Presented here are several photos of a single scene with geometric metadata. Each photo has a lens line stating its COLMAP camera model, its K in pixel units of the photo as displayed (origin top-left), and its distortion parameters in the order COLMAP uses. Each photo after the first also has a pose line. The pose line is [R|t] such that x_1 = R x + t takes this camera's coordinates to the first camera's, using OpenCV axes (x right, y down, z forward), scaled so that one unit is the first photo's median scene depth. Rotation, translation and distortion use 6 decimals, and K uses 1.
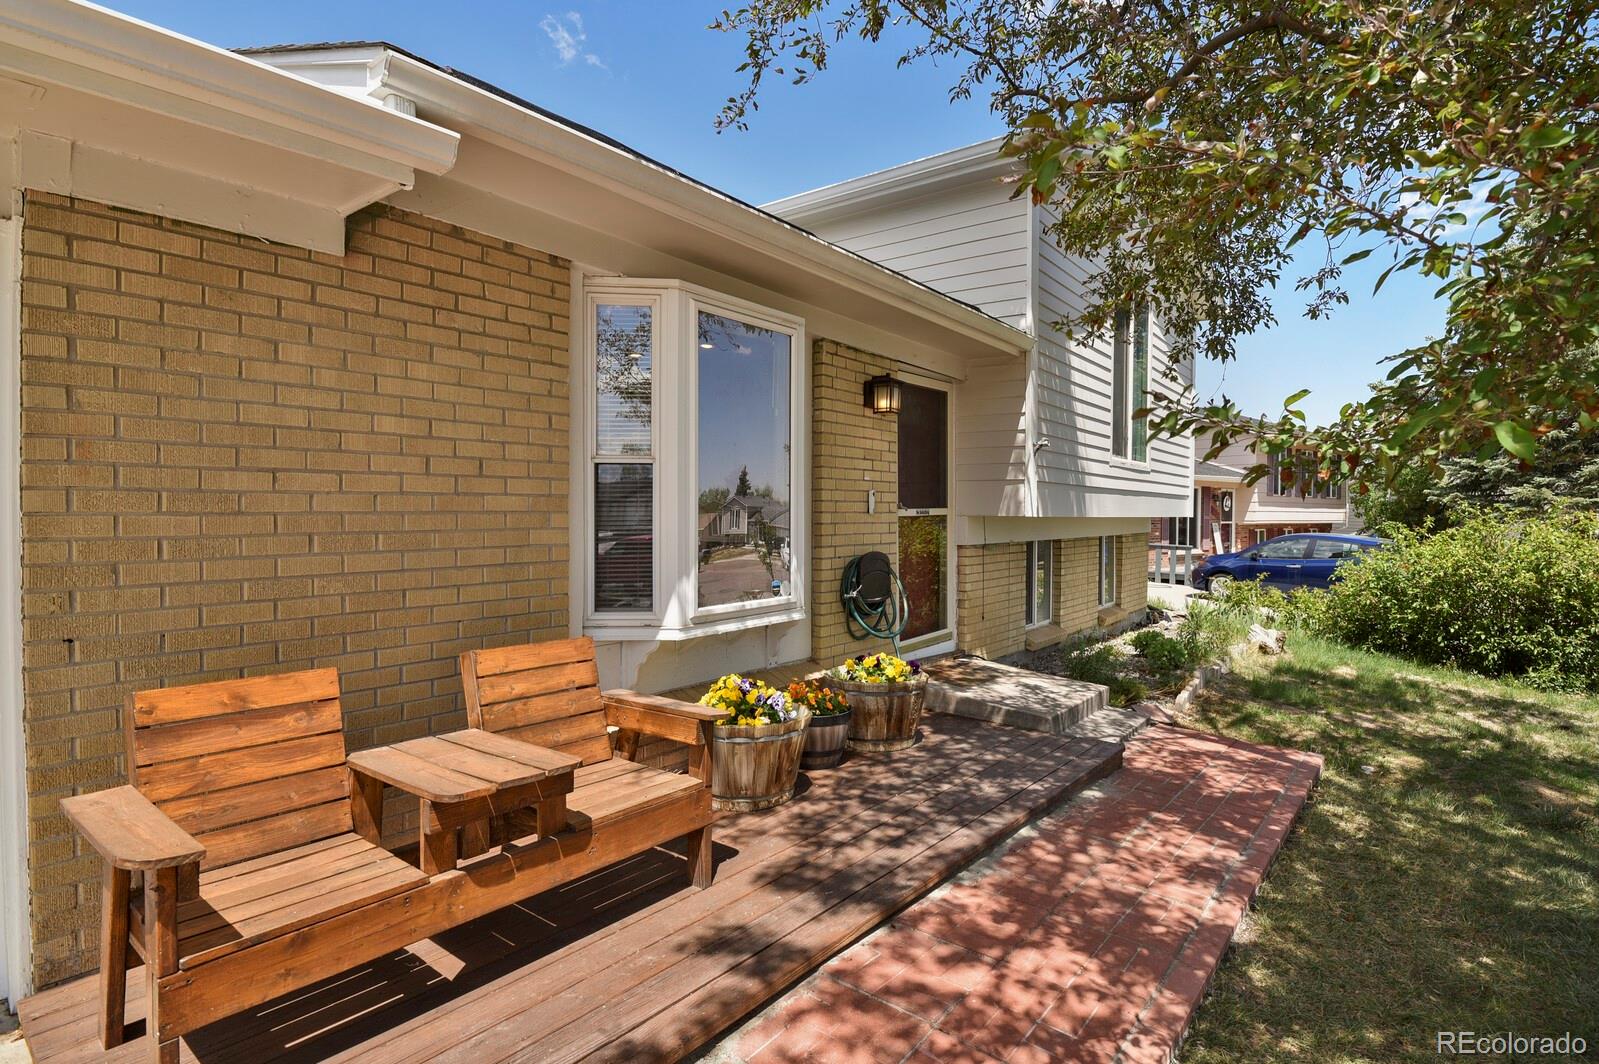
lens RADIAL K [[781.3, 0, 799.5], [0, 781.3, 532.0], [0, 0, 1]] dist [-0.014881, -0.001240]
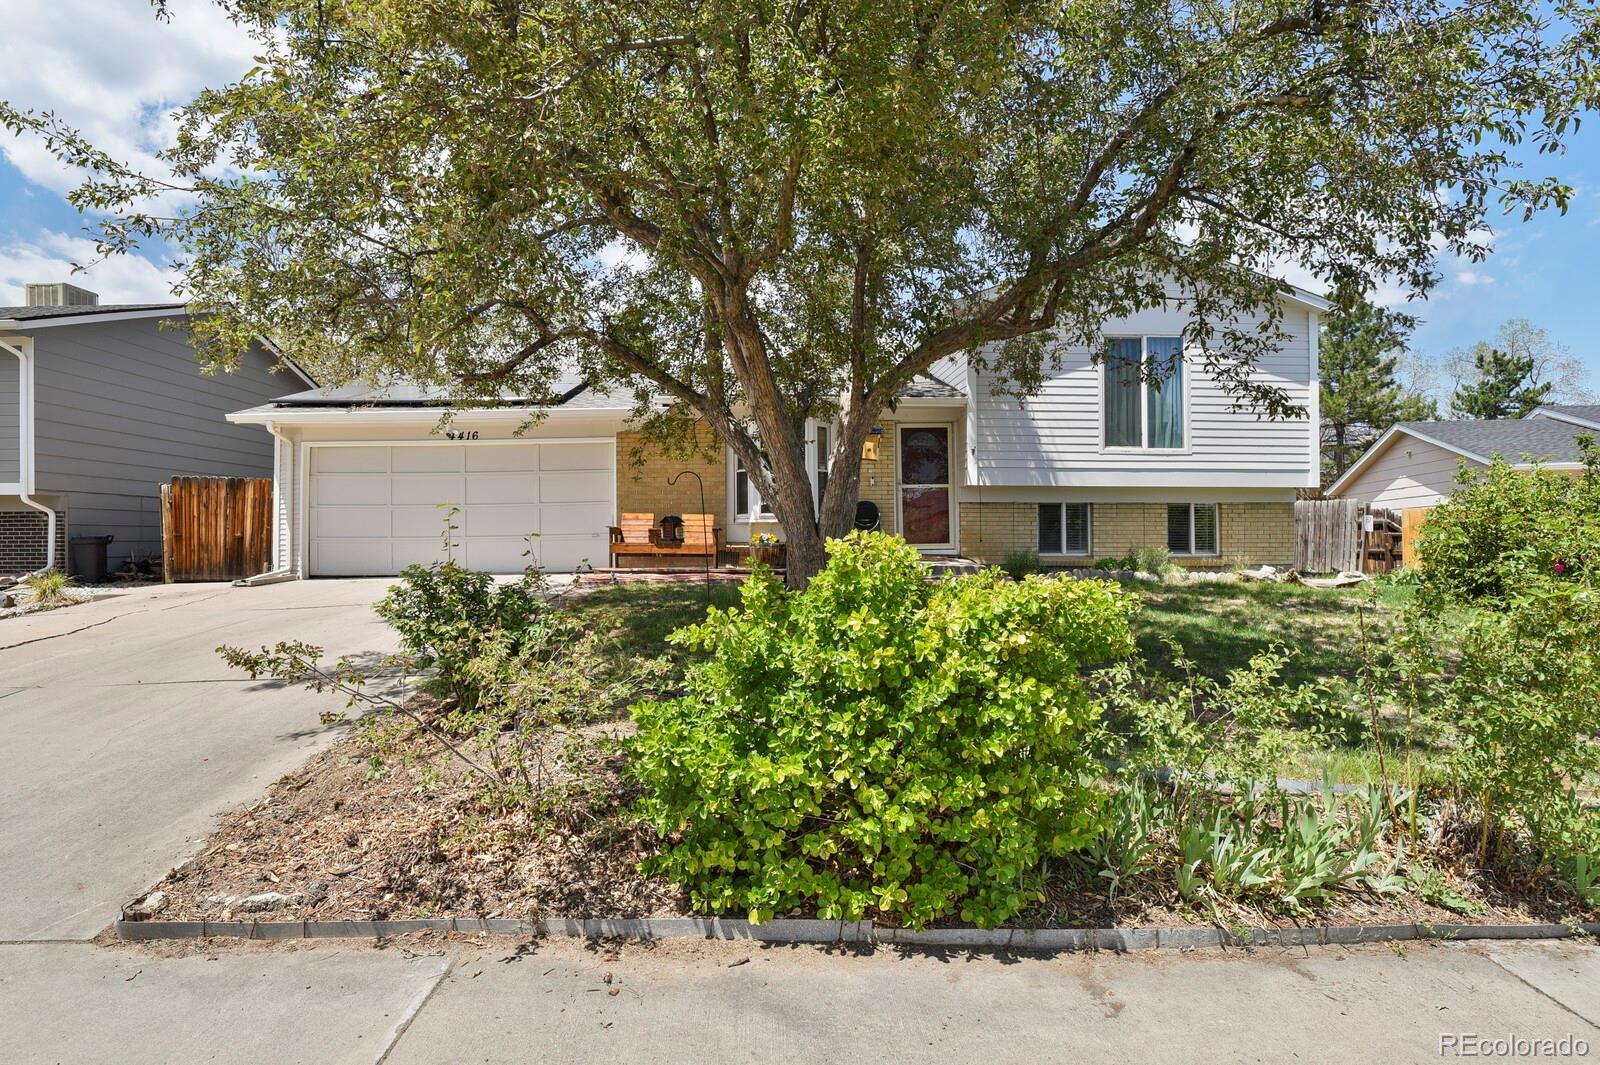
lens RADIAL K [[781.8, 0, 800.0], [0, 781.8, 532.5], [0, 0, 1]] dist [-0.014881, -0.001240]
pose [[0.641111, -0.000165, -0.767448, 2.078477], [-0.017518, 0.999736, -0.014849, 0.183308], [0.767248, 0.022964, 0.640939, -0.823645]]
